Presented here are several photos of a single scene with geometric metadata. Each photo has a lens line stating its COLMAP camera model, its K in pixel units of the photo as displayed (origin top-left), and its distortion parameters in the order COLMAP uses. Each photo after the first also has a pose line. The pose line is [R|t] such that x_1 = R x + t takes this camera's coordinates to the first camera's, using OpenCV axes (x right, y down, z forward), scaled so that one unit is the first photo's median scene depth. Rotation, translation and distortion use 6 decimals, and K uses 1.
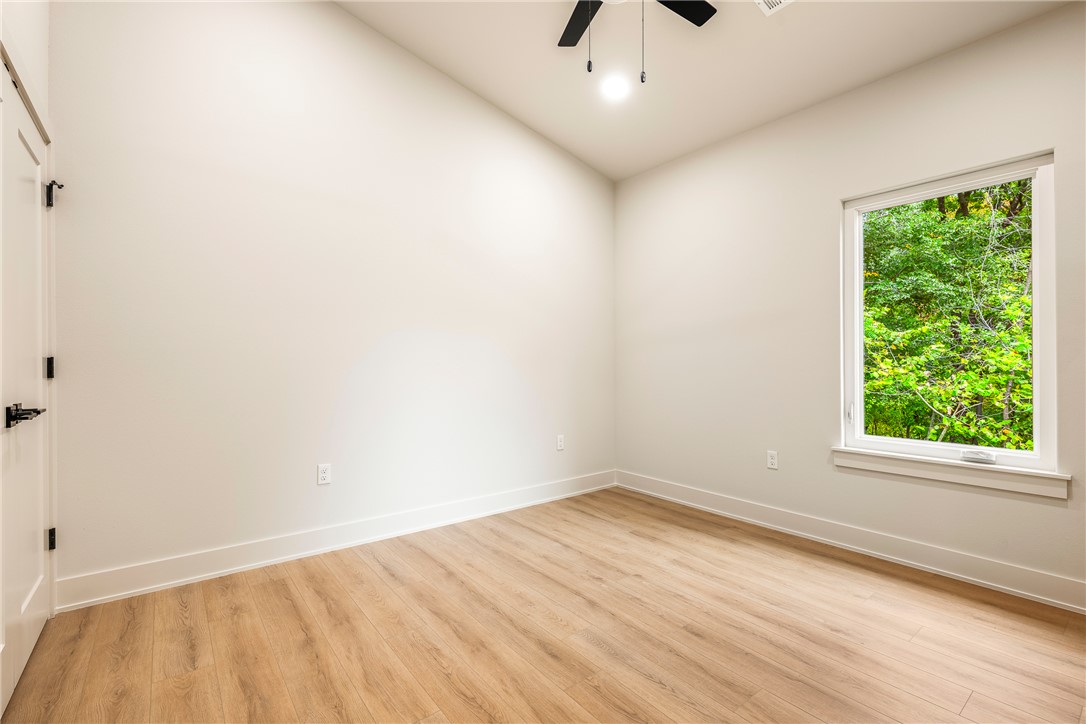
lens RADIAL K [[504.7, 0, 543.0], [0, 504.7, 362.0], [0, 0, 1]] dist [-0.001071, -0.000239]
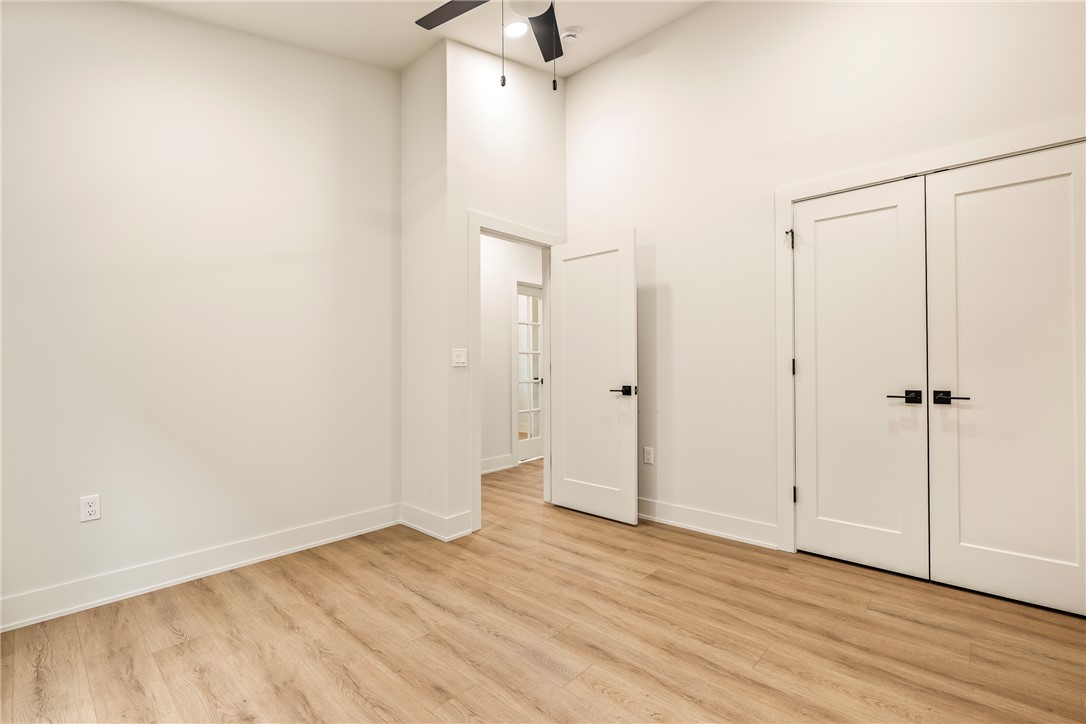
lens RADIAL K [[504.7, 0, 543.0], [0, 504.7, 362.0], [0, 0, 1]] dist [-0.001071, -0.000239]
pose [[-0.987867, 0.006439, -0.155168, 0.271525], [0.008423, 0.999891, -0.012131, 0.005933], [0.155073, -0.013291, -0.987814, 1.941571]]
